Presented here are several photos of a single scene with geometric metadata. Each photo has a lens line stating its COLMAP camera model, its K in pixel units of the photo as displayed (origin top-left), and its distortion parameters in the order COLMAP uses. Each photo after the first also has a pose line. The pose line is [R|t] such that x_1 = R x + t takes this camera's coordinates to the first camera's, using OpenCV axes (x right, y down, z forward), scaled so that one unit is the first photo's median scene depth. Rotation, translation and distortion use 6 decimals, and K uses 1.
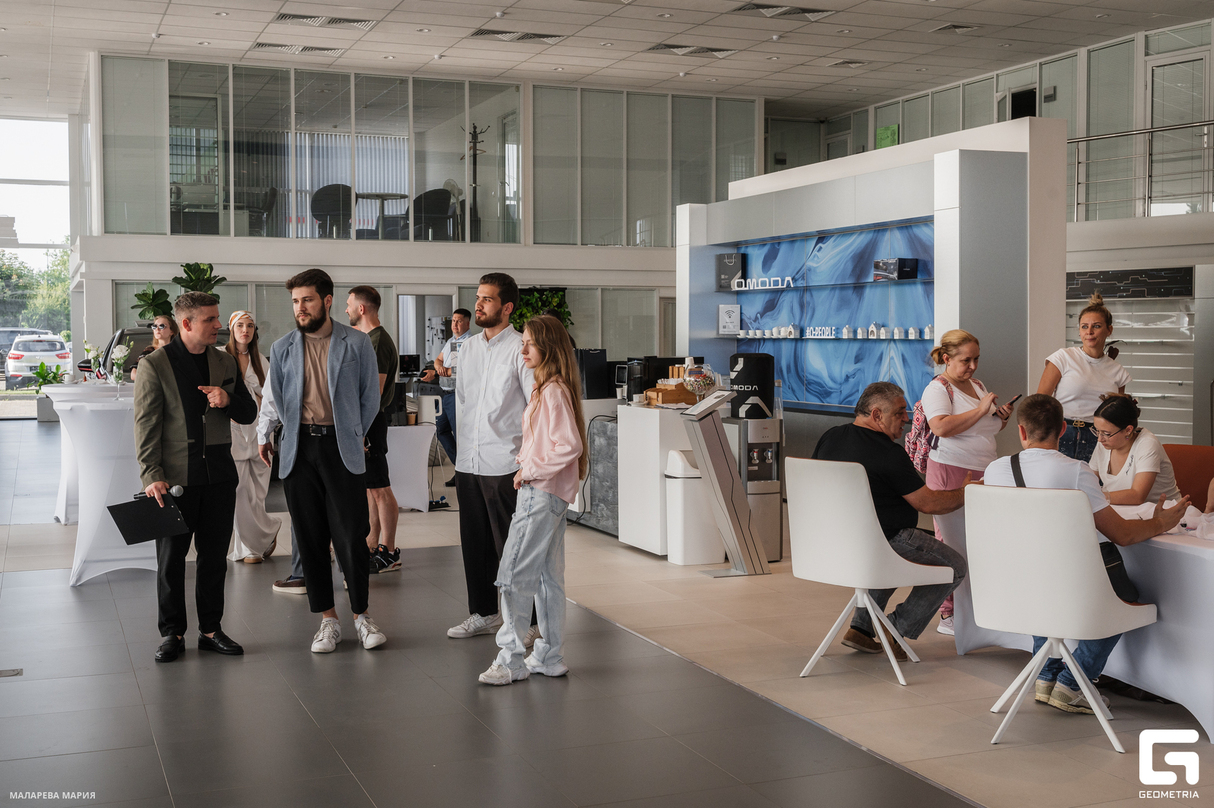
lens RADIAL K [[1442.1, 0, 605.9], [0, 1442.1, 402.3], [0, 0, 1]] dist [-0.031581, 0.000000]
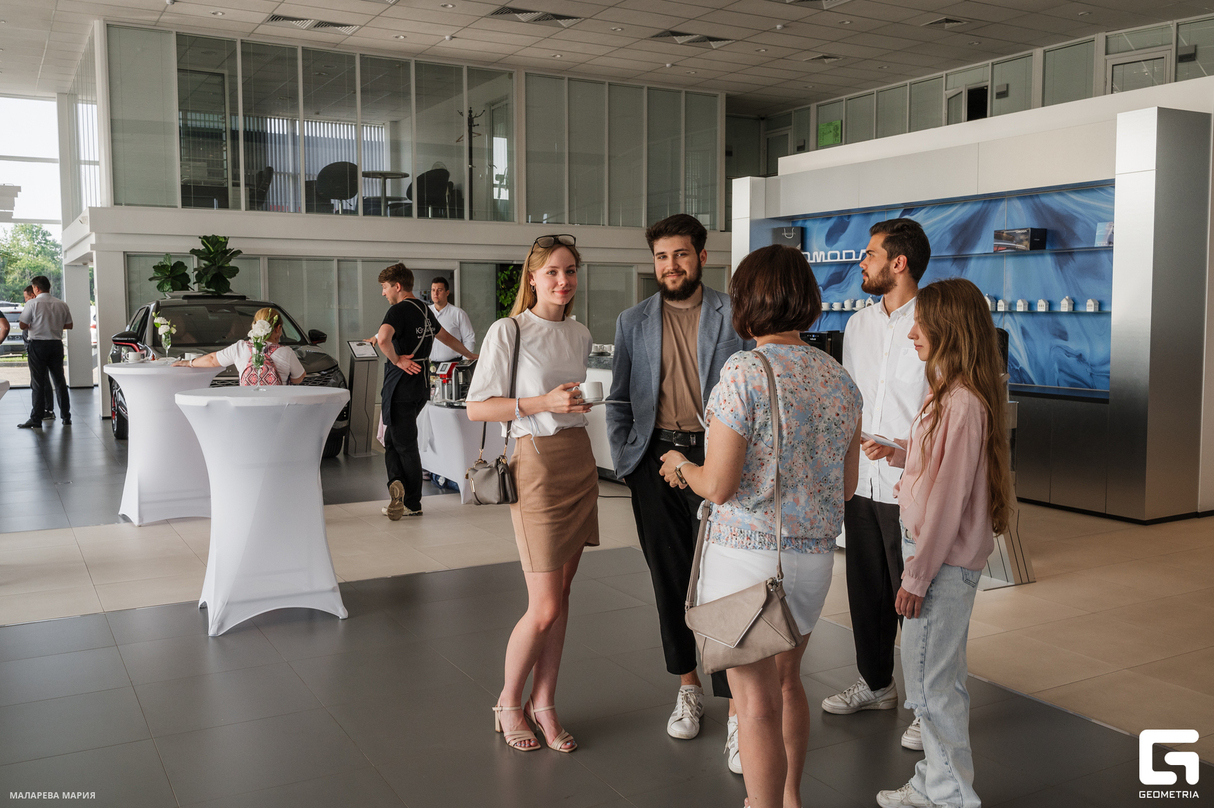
lens RADIAL K [[1109.2, 0, 609.9], [0, 1109.2, 405.6], [0, 0, 1]] dist [-0.020032, 0.007575]
pose [[0.990573, -0.011259, 0.136523, -0.115335], [0.005659, 0.999129, 0.041342, -0.008265], [-0.136870, -0.040180, 0.989774, 0.188700]]
